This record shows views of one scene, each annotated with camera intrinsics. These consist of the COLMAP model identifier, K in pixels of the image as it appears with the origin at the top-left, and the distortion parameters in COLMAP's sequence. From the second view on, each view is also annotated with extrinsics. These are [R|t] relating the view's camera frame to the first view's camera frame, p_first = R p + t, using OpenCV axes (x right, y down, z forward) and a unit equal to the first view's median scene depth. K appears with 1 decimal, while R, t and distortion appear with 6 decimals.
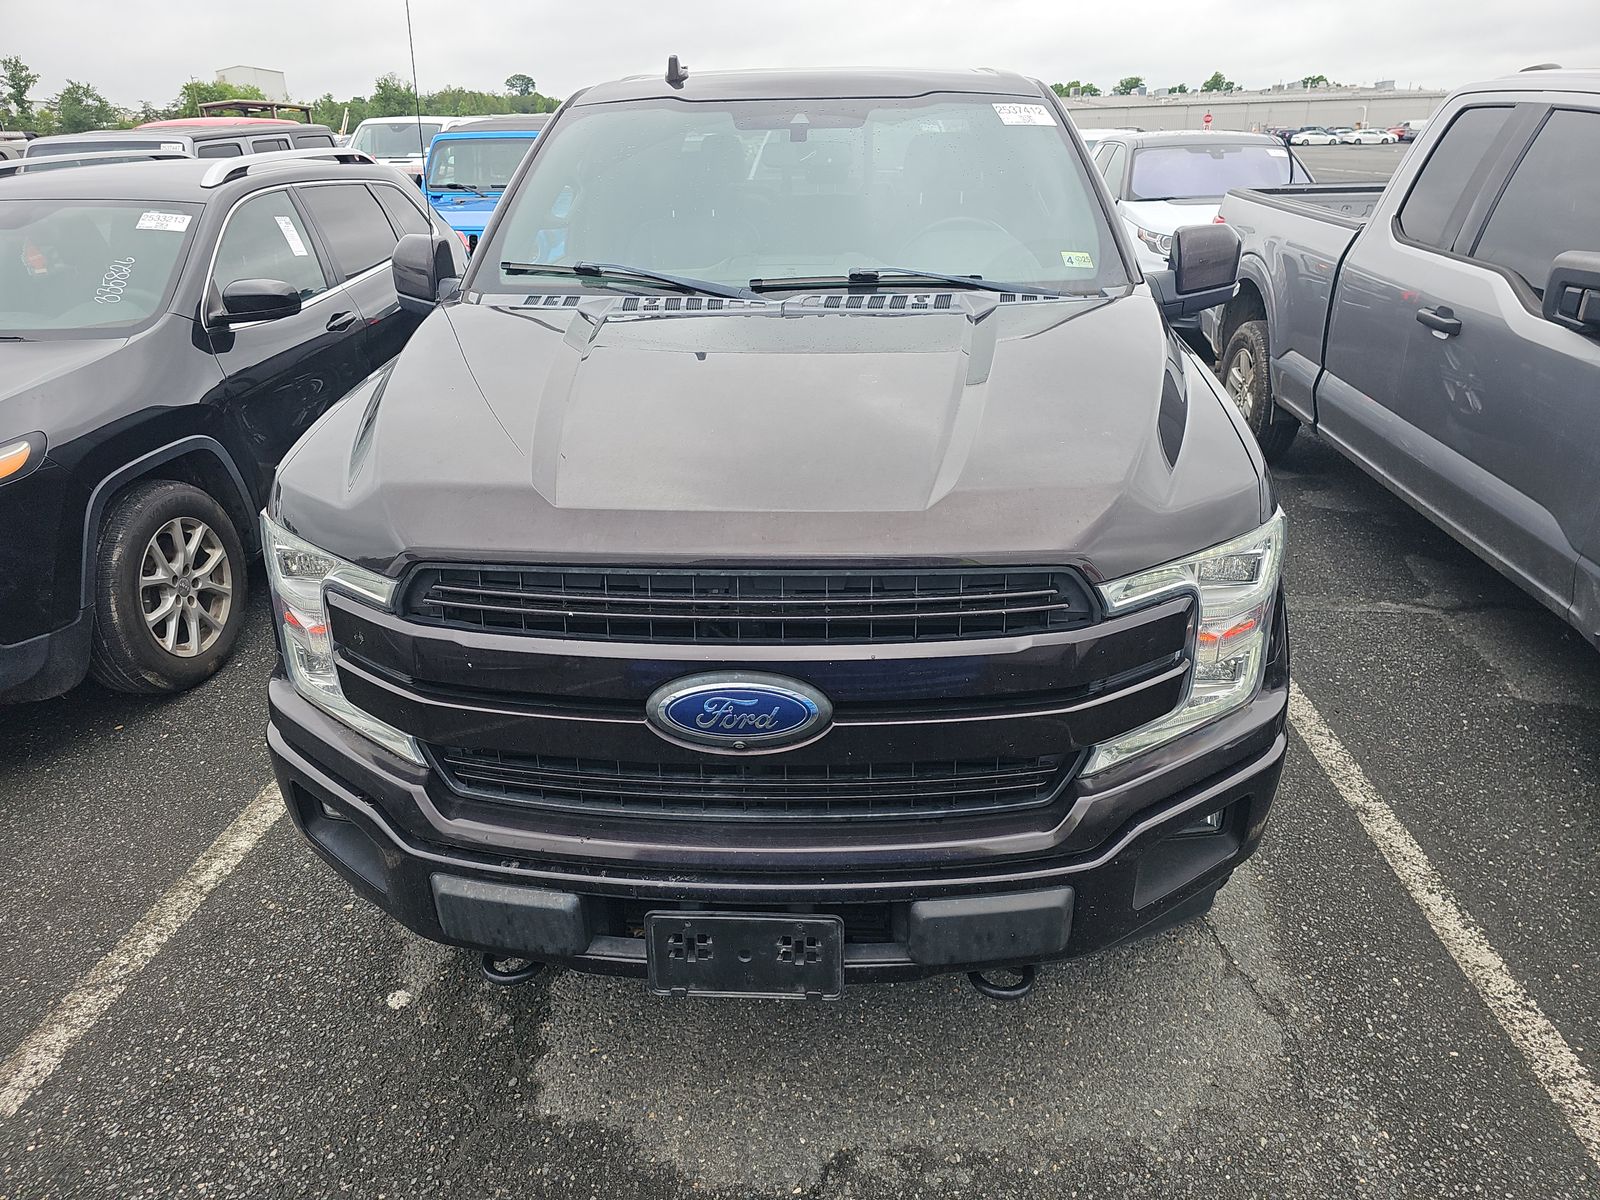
lens RADIAL K [[1055.2, 0, 788.3], [0, 1055.2, 604.1], [0, 0, 1]] dist [0.069901, -0.064370]
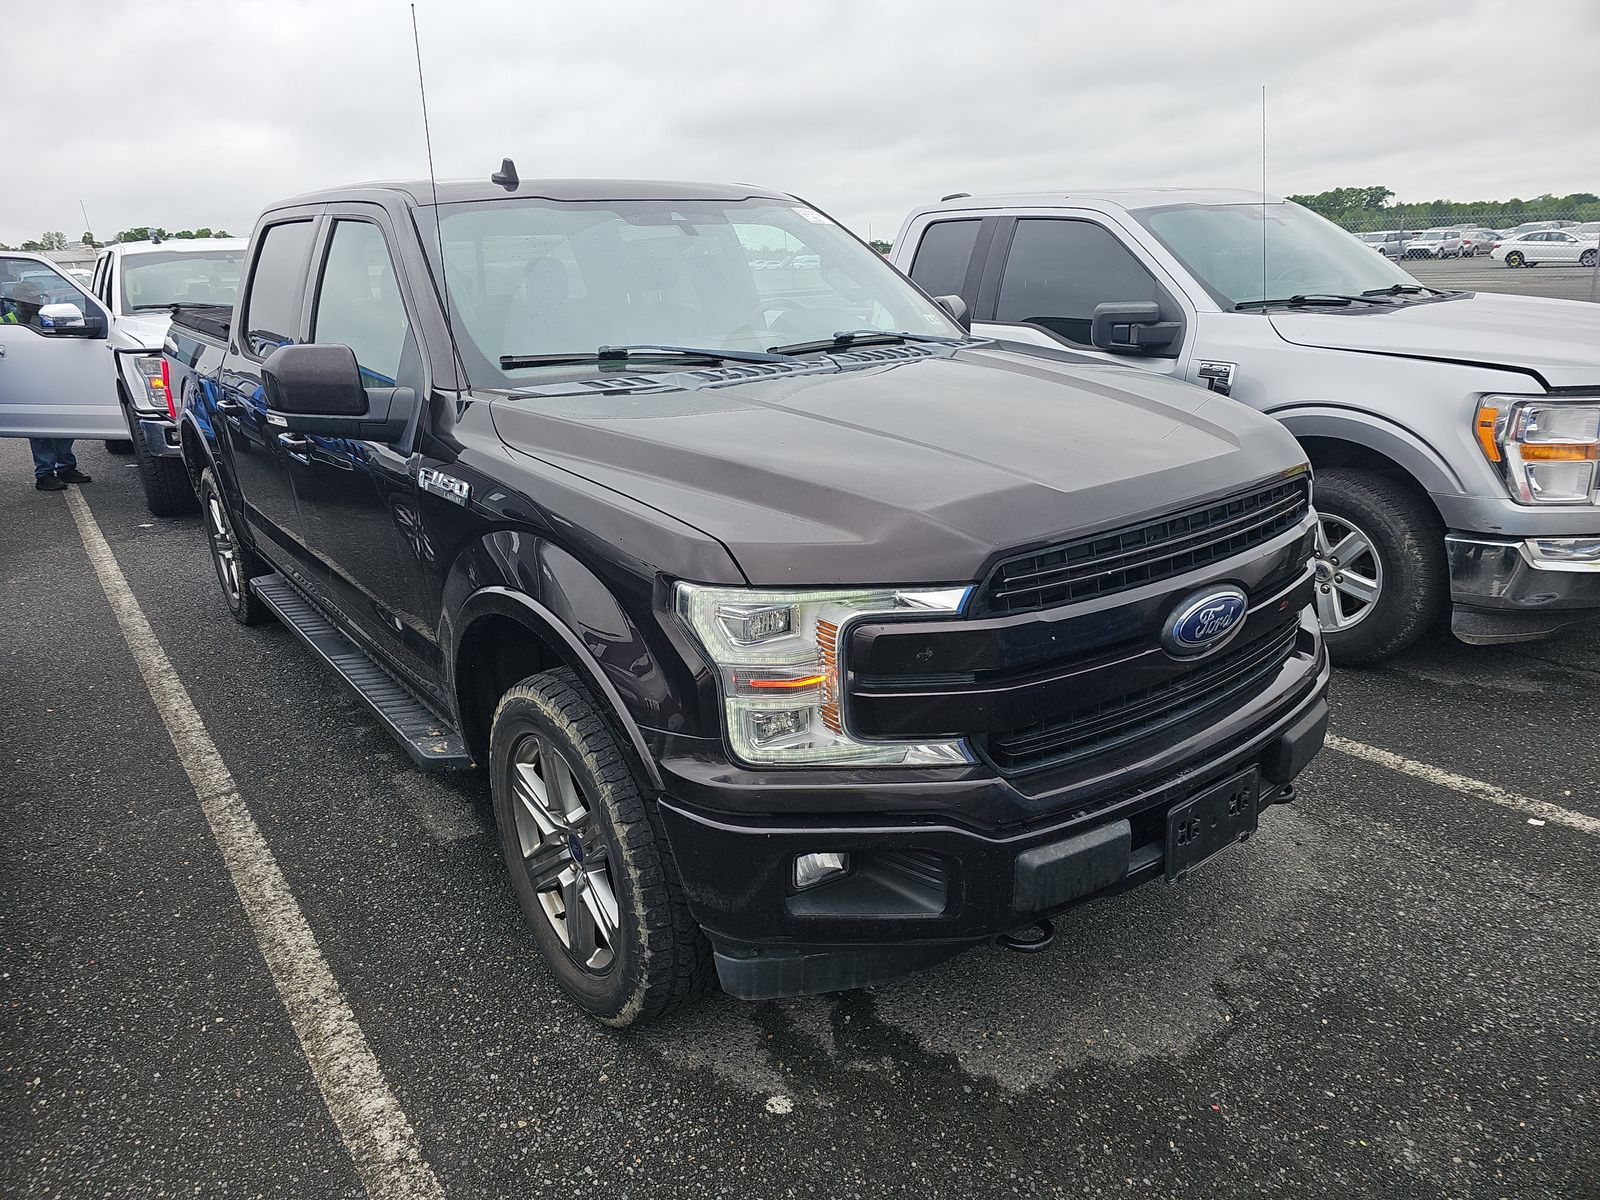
lens RADIAL K [[1055.2, 0, 788.3], [0, 1055.2, 604.1], [0, 0, 1]] dist [0.069901, -0.064370]
pose [[0.762501, -0.218001, 0.609154, -0.958692], [0.288278, 0.957373, -0.018229, -0.030650], [-0.579214, 0.189505, 0.792843, 0.209272]]
